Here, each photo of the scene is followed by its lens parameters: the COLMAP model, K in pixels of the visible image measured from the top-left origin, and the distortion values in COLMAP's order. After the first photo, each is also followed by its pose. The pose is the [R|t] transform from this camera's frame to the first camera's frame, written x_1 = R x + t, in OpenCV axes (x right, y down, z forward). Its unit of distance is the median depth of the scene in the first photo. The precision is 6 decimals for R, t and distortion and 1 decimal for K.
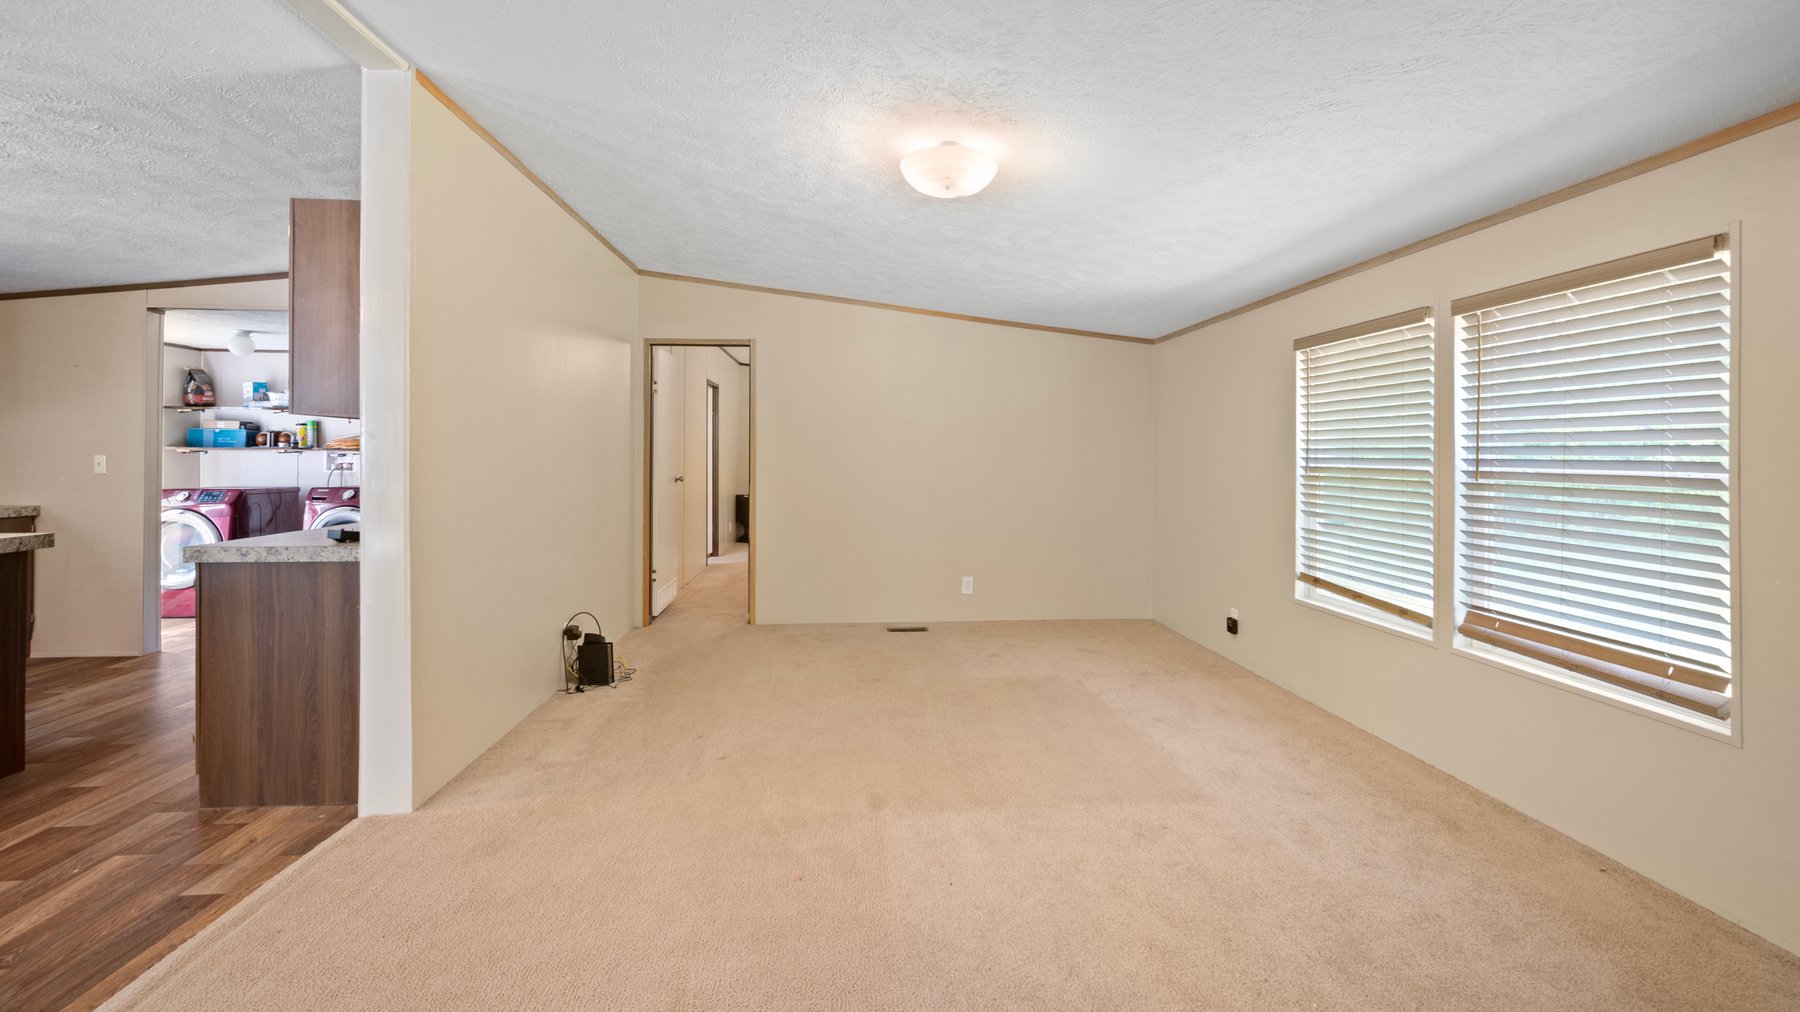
lens RADIAL K [[752.3, 0, 920.7], [0, 752.3, 450.6], [0, 0, 1]] dist [0.001087, -0.000299]
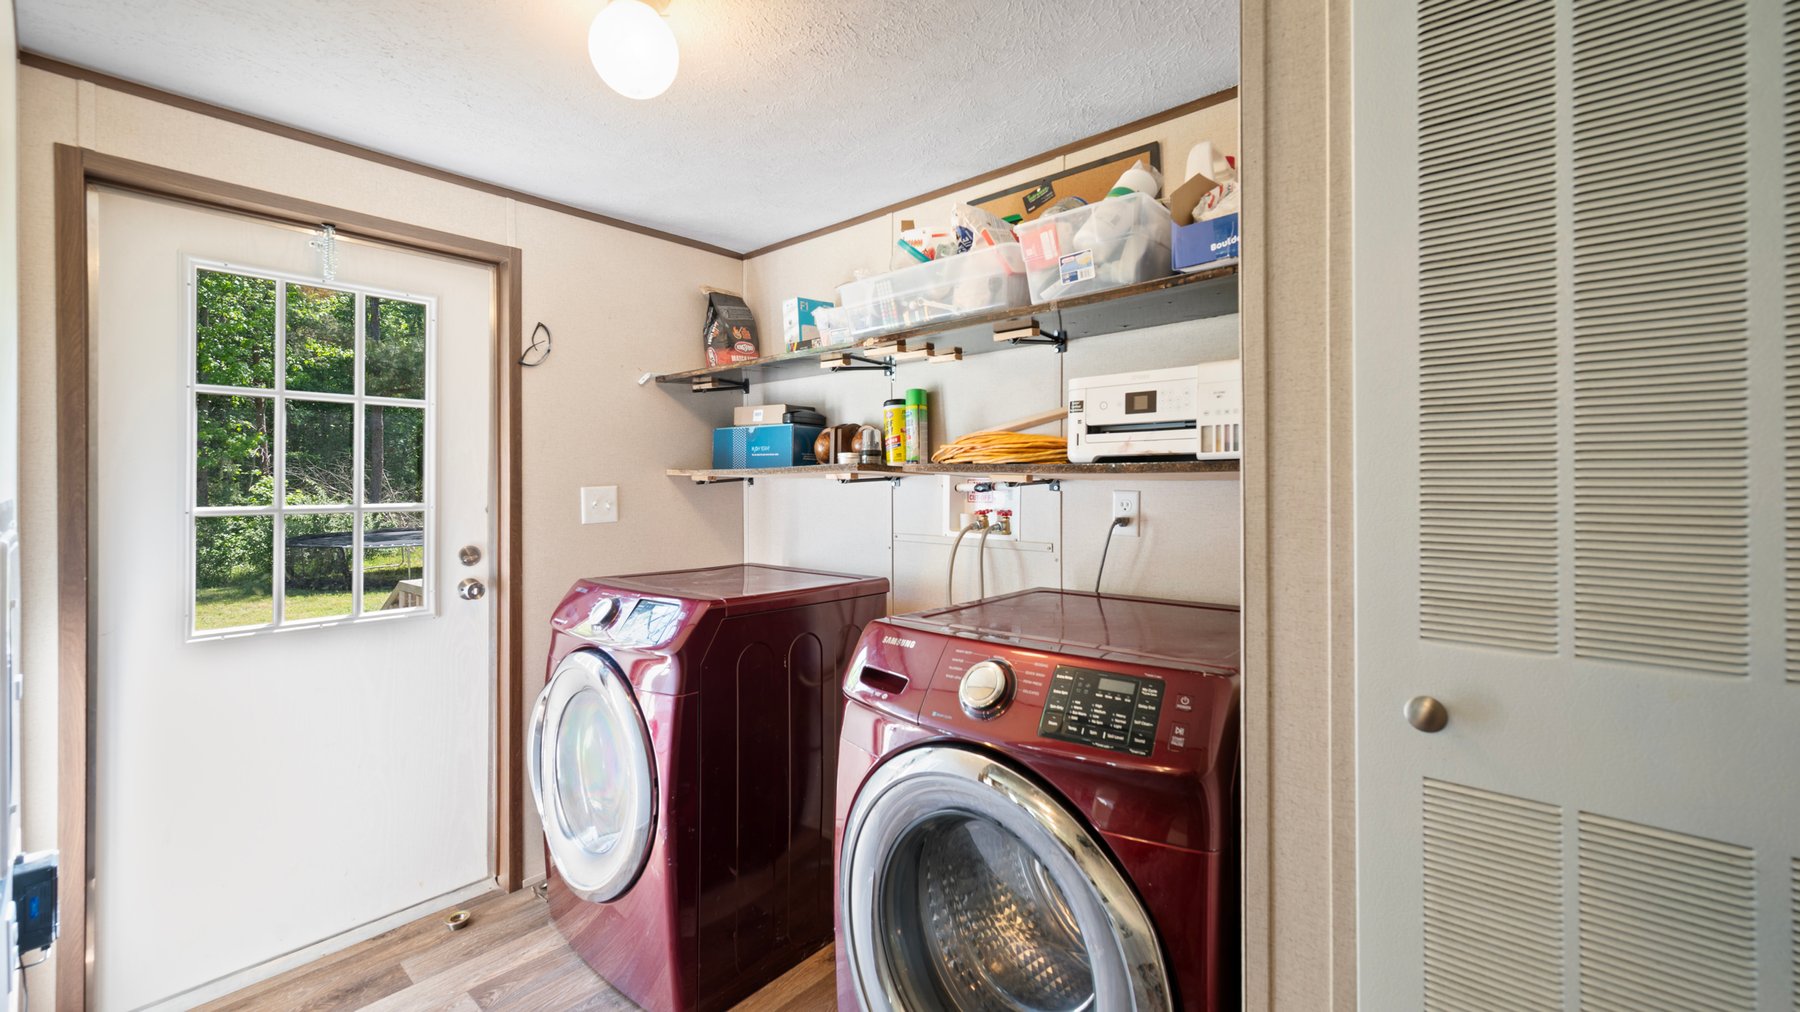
lens RADIAL K [[727.7, 0, 893.2], [0, 727.7, 474.1], [0, 0, 1]] dist [0.000075, -0.000095]
pose [[0.681158, -0.014561, -0.731991, -0.616294], [0.012316, 0.999889, -0.008430, 0.002870], [0.732032, -0.003272, 0.681262, 0.825908]]
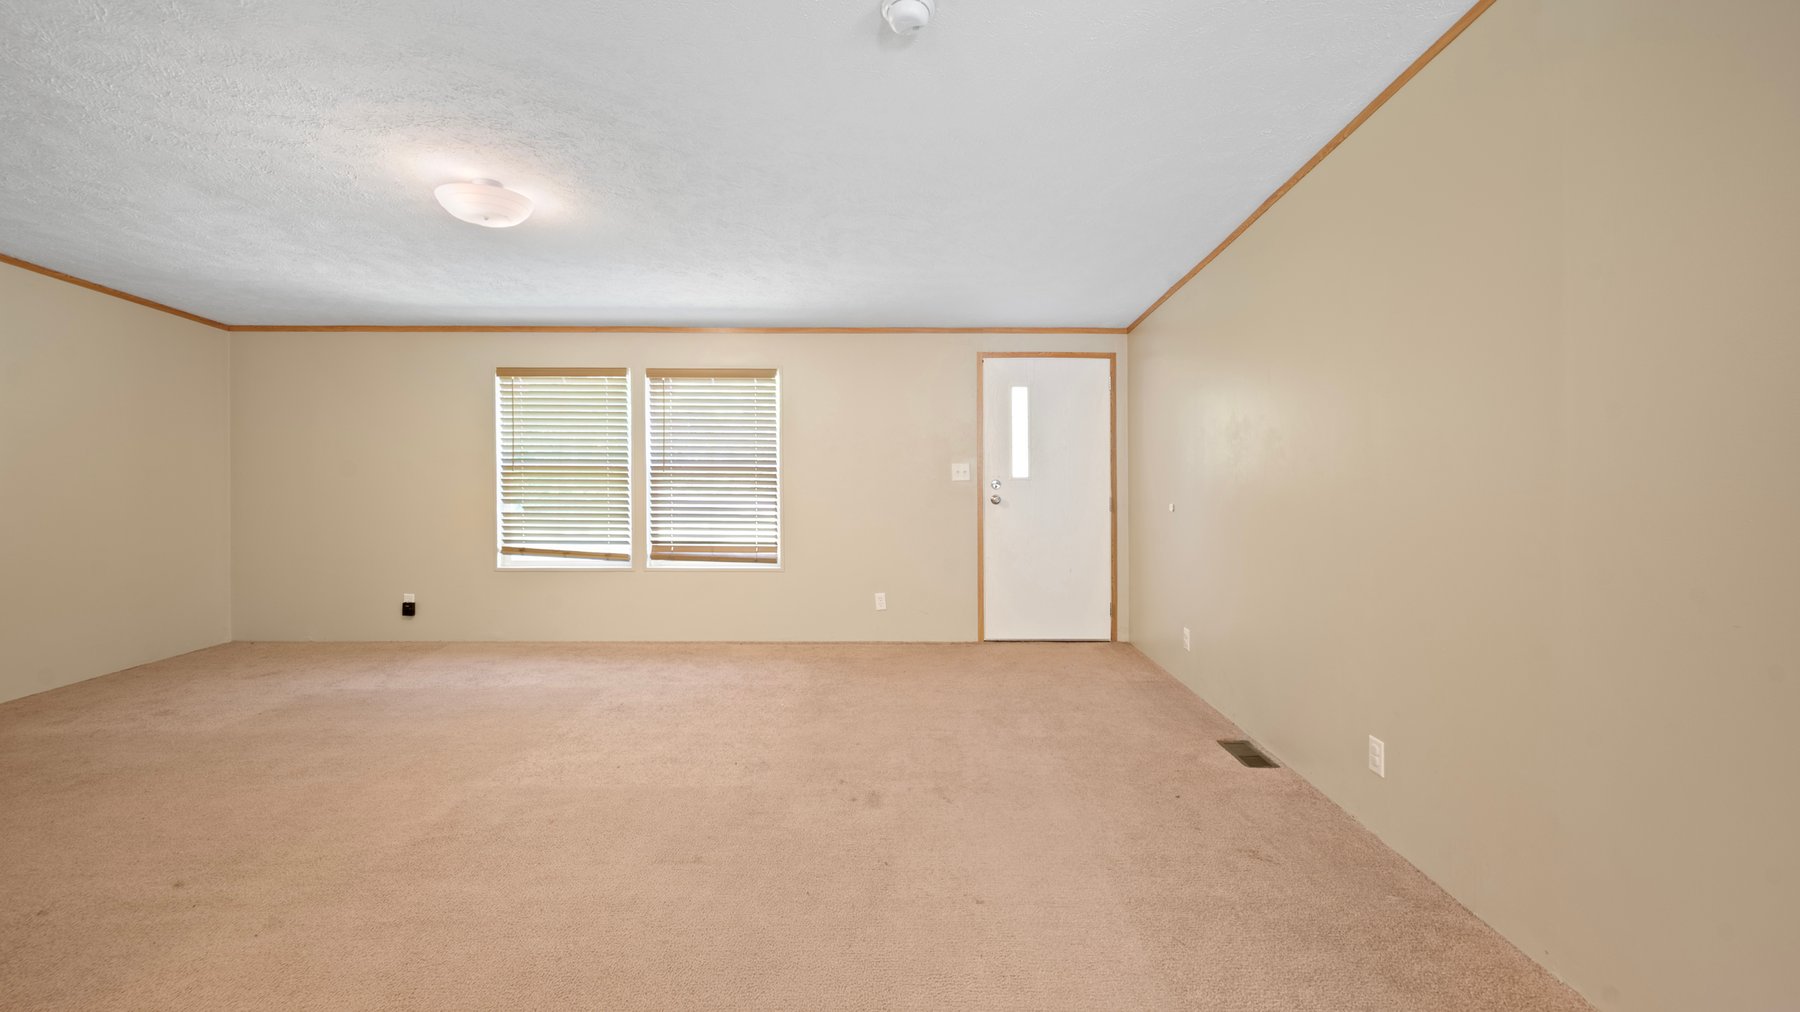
lens RADIAL K [[723.1, 0, 900.2], [0, 723.1, 455.0], [0, 0, 1]] dist [-0.000980, -0.000172]
pose [[0.091201, 0.000635, 0.995832, -0.458564], [-0.007942, 0.999968, 0.000089, -0.002159], [-0.995801, -0.007917, 0.091203, 0.134591]]
